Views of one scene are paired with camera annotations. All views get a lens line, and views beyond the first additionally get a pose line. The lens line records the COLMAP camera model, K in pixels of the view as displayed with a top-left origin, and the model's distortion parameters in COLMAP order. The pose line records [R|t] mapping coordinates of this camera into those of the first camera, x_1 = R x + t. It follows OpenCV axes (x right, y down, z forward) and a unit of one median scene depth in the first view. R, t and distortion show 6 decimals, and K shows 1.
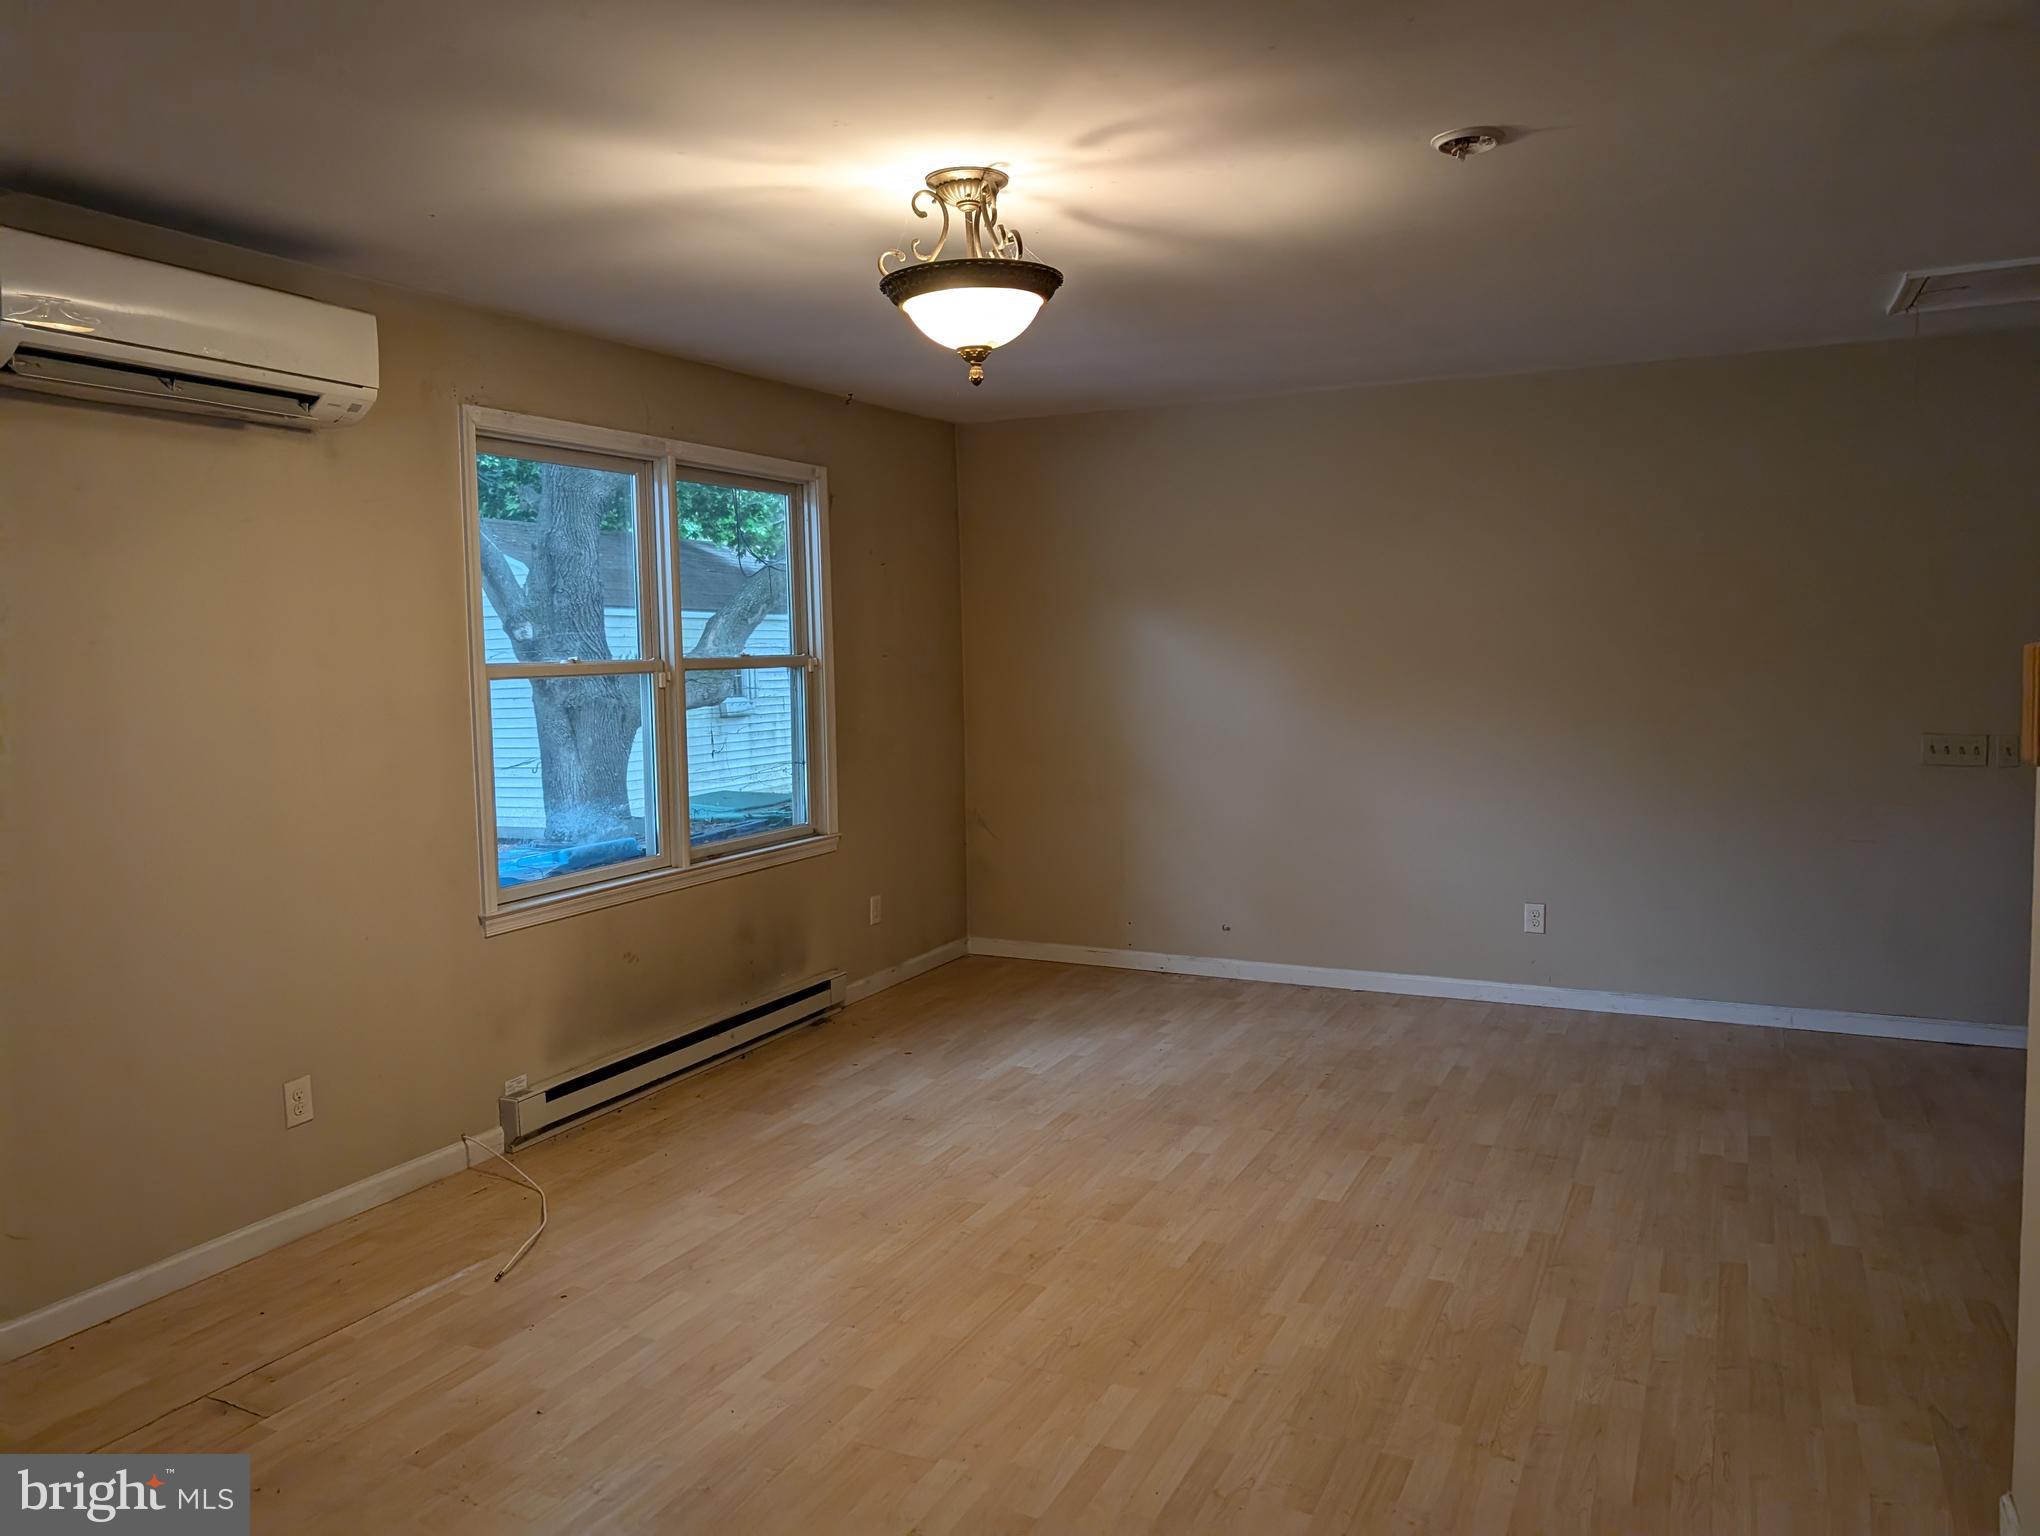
lens RADIAL K [[1432.8, 0, 1030.9], [0, 1432.8, 769.7], [0, 0, 1]] dist [-0.012288, -0.005612]
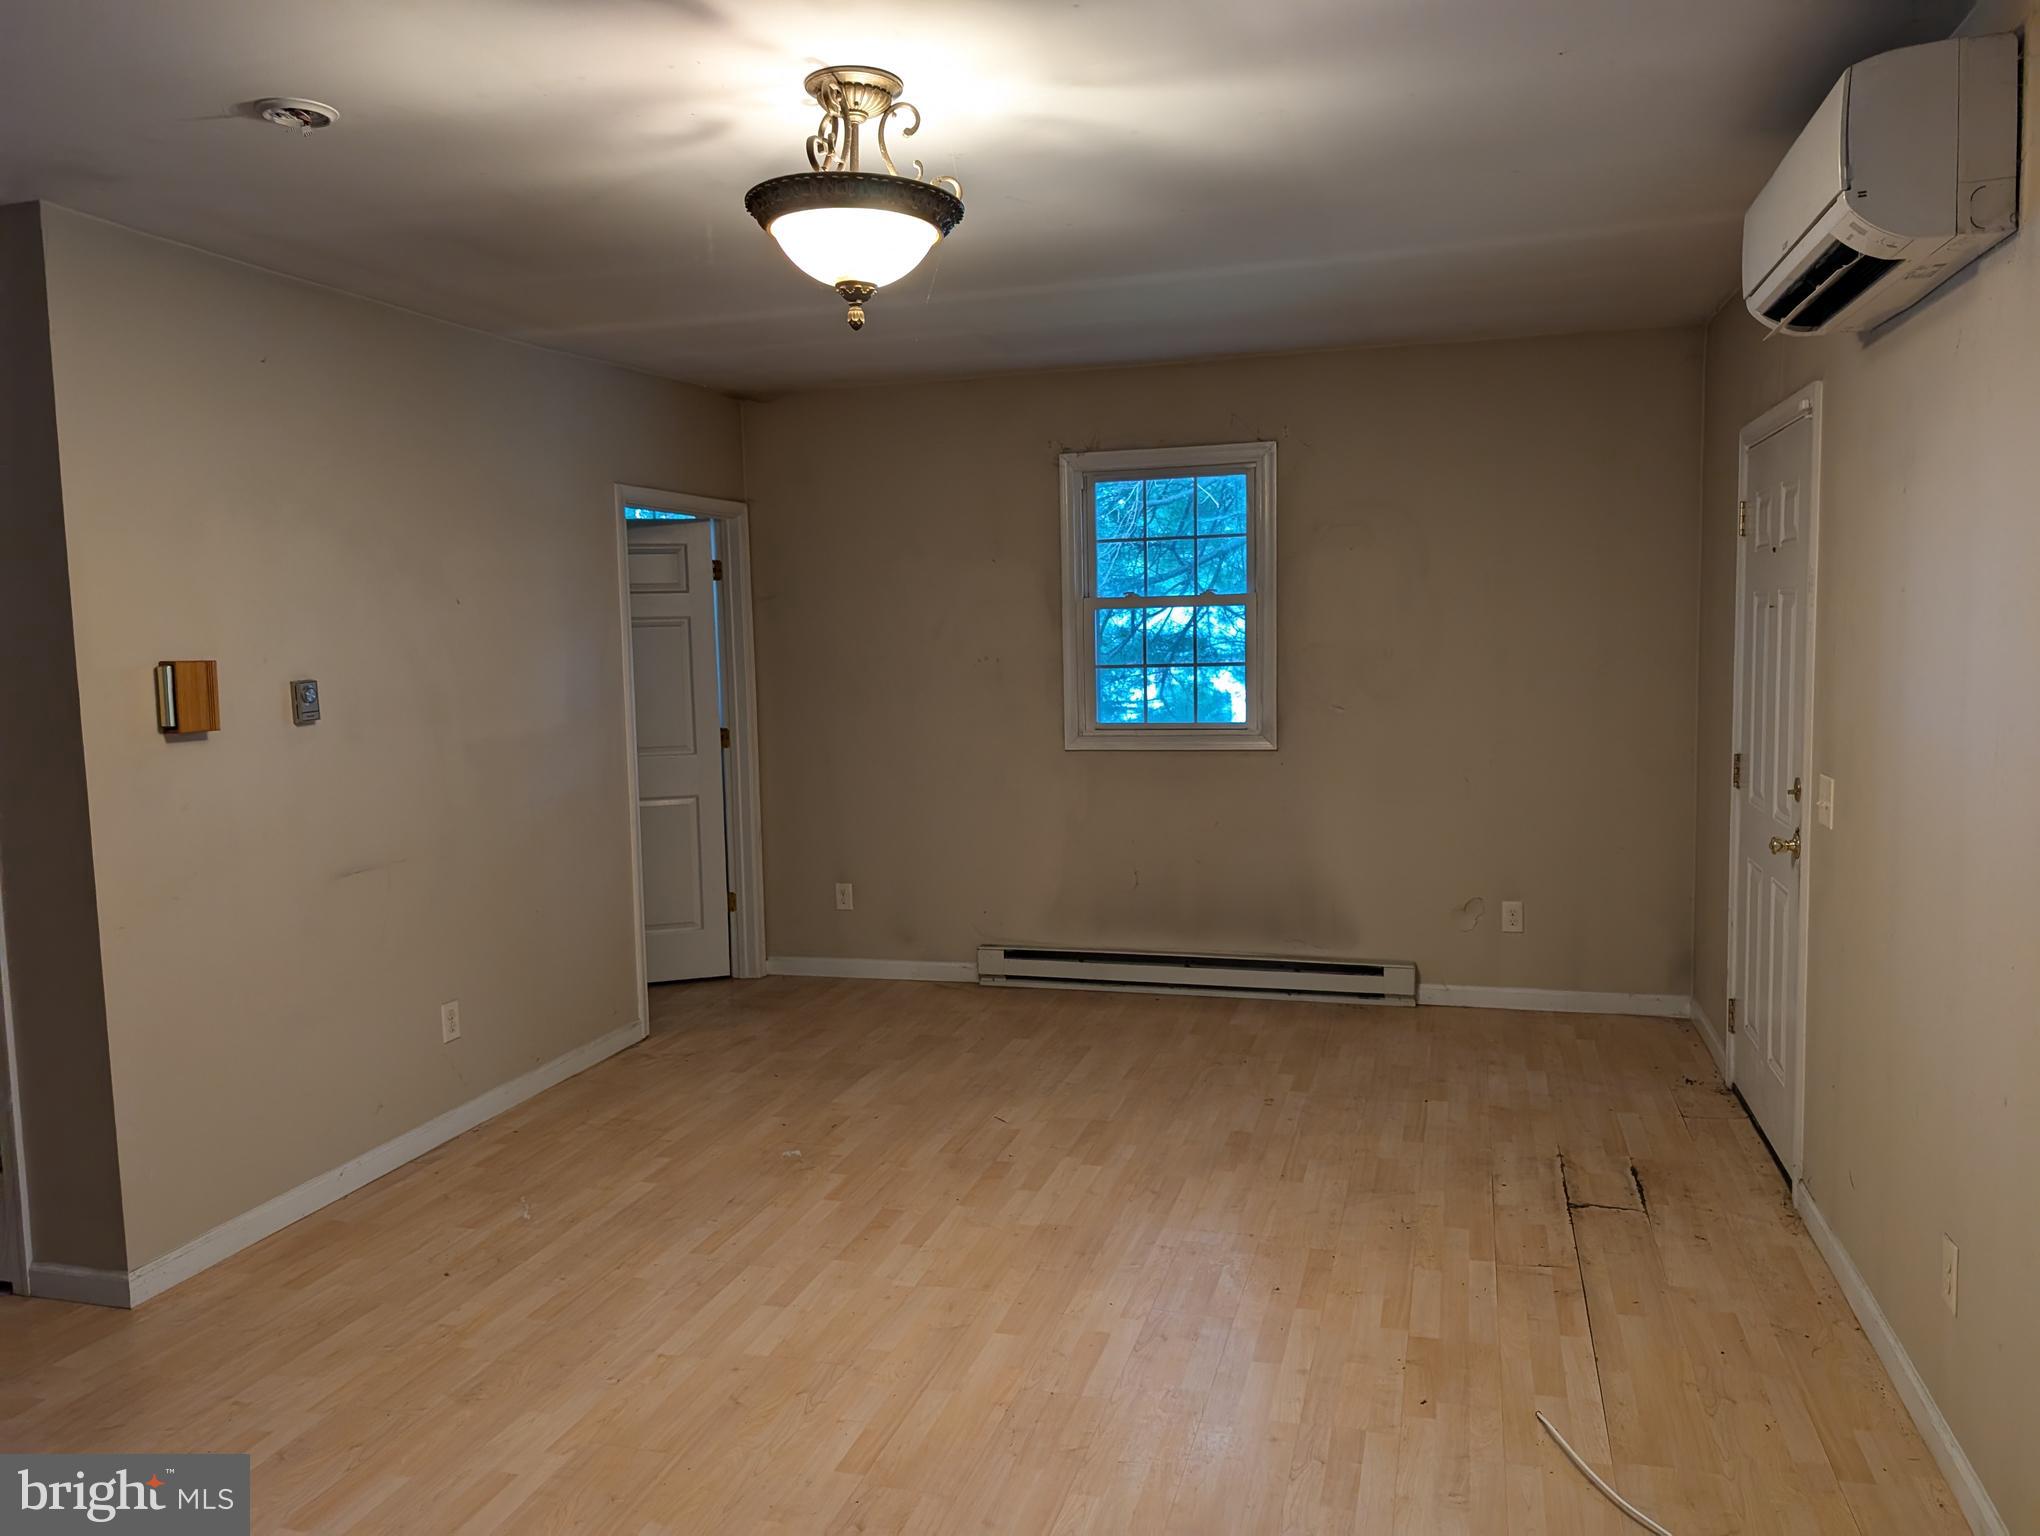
lens RADIAL K [[1432.8, 0, 1030.9], [0, 1432.8, 769.7], [0, 0, 1]] dist [-0.012288, -0.005612]
pose [[-0.985448, 0.056288, -0.160389, 0.010296], [0.024451, 0.980708, 0.193945, -0.175588], [0.168211, 0.187201, -0.967812, 1.888339]]
